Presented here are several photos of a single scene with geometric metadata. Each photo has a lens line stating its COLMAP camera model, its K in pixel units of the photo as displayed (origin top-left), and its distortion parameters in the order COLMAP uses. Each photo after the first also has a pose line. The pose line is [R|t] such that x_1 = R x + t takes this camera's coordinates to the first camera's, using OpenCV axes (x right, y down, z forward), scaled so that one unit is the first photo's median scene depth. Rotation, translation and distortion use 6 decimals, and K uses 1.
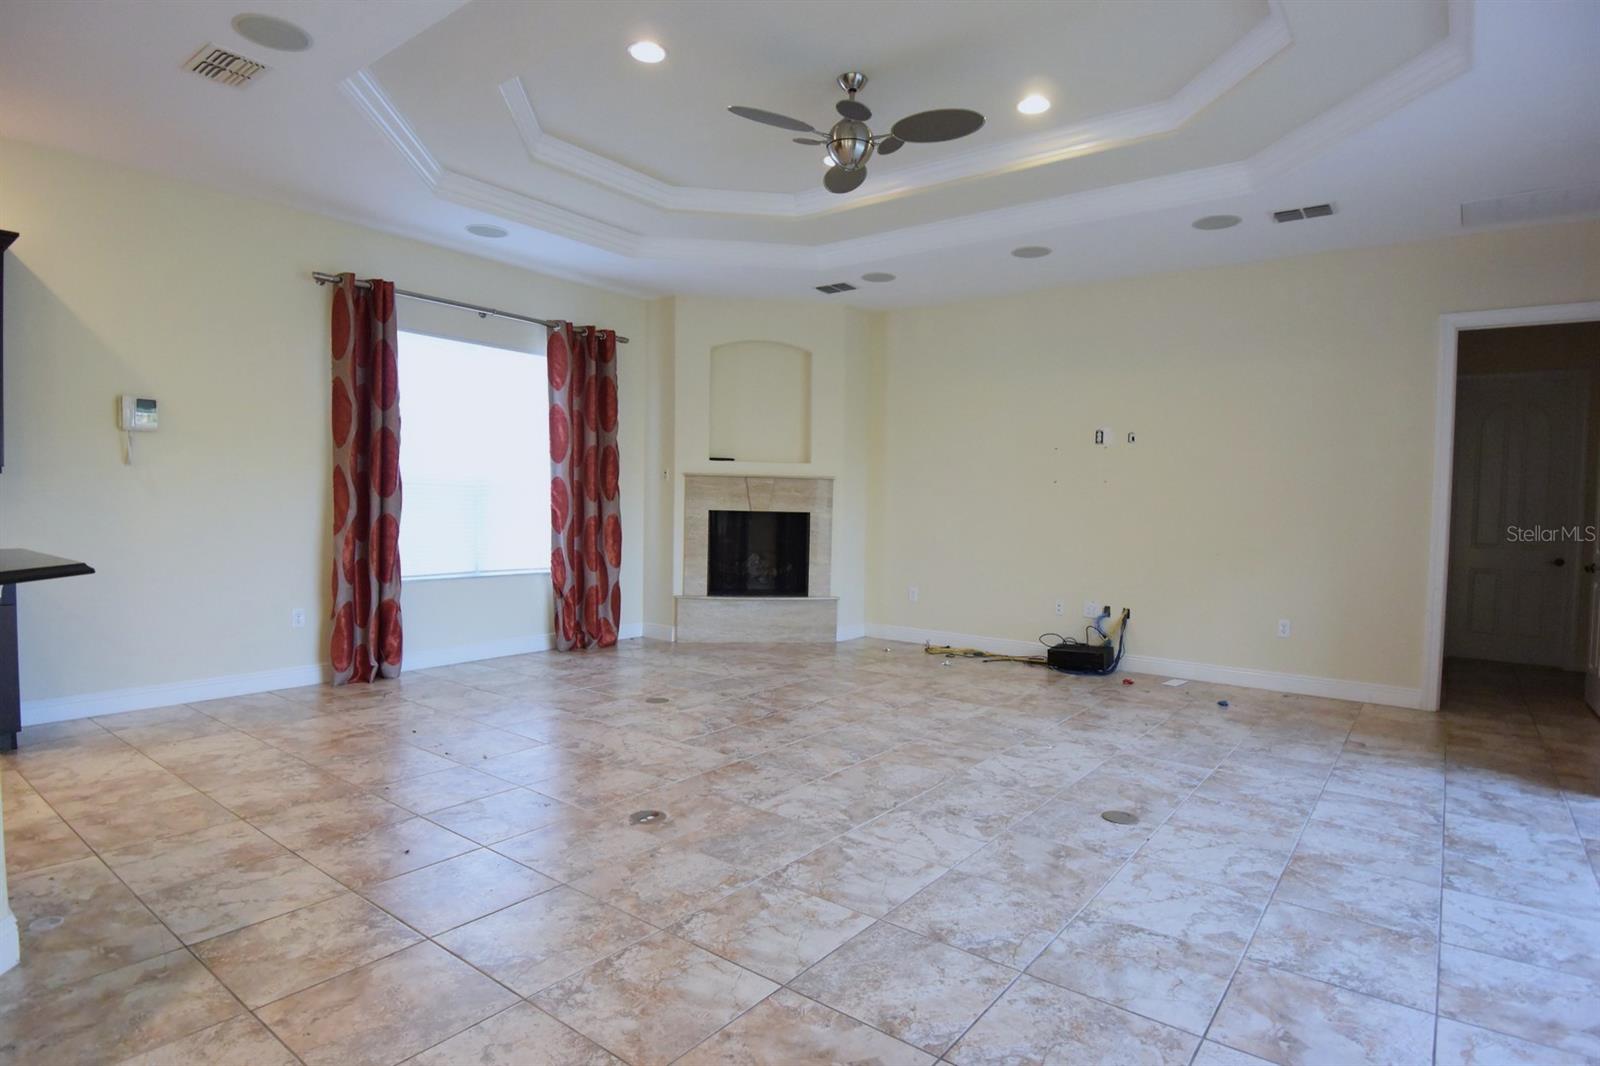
lens RADIAL K [[838.0, 0, 800.0], [0, 838.0, 533.0], [0, 0, 1]] dist [-0.005301, -0.023965]
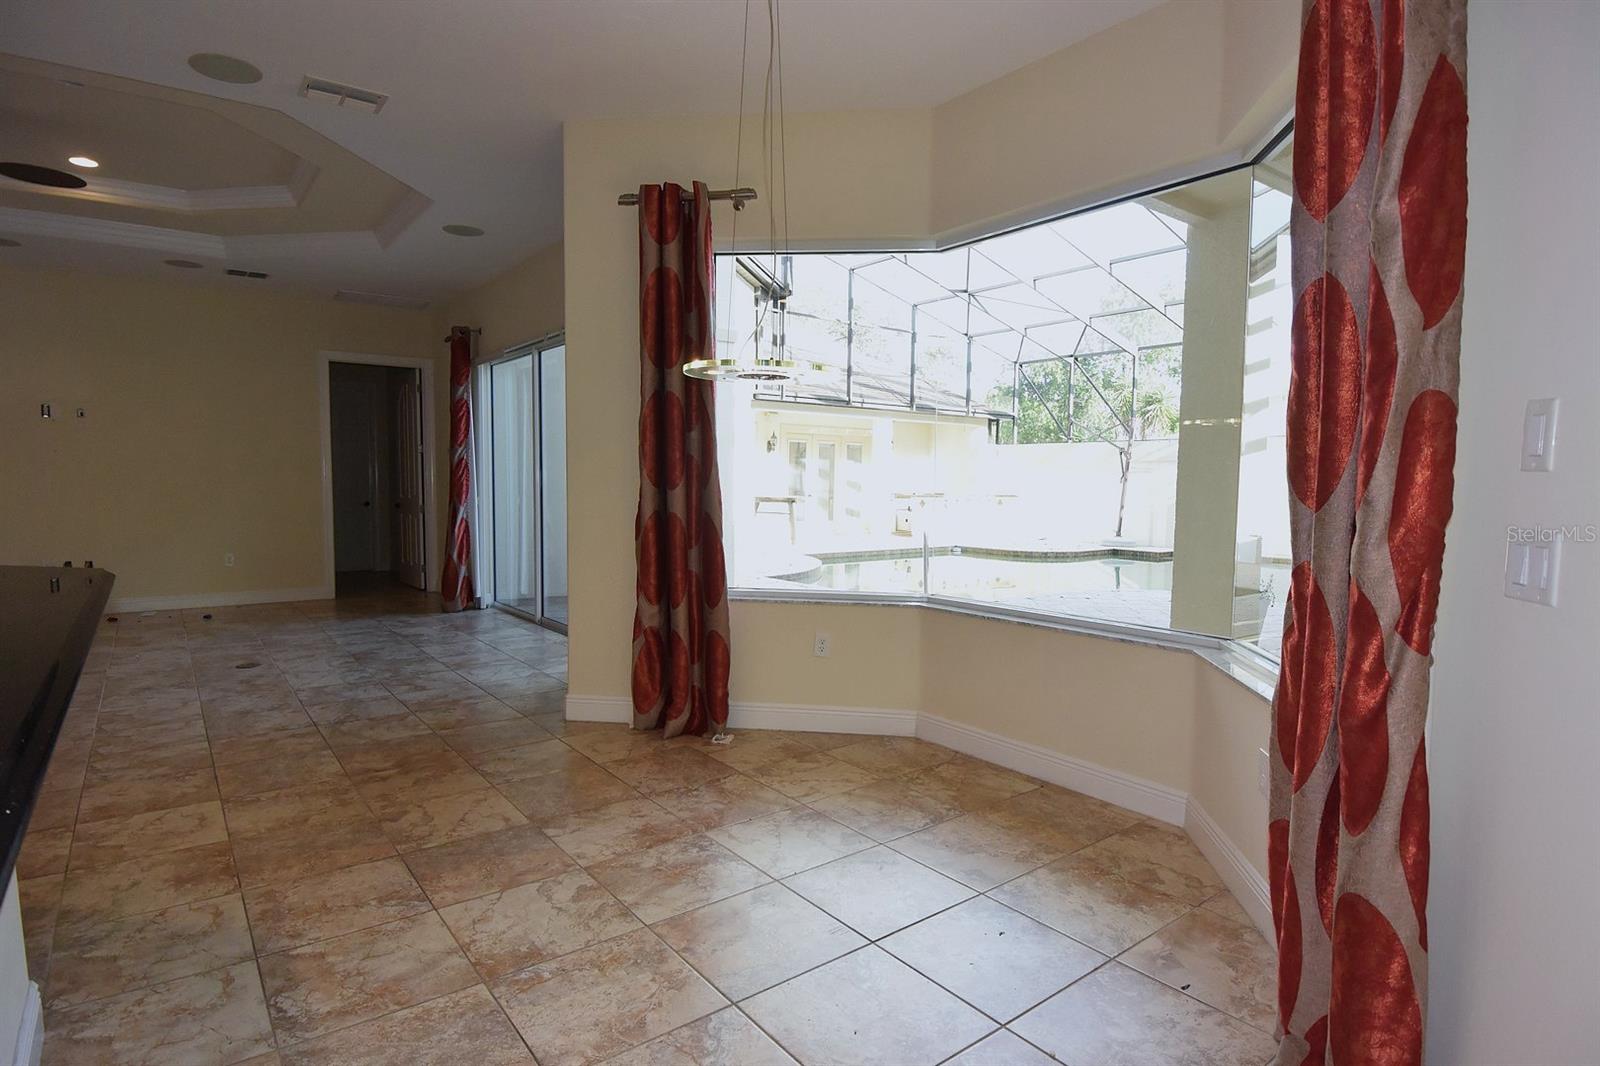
lens RADIAL K [[855.6, 0, 800.0], [0, 855.6, 533.0], [0, 0, 1]] dist [0.016664, 0.000235]
pose [[0.256671, -0.081643, 0.963044, -1.357692], [0.037354, 0.996519, 0.074525, -0.007752], [-0.965777, 0.016845, 0.258828, -0.697928]]
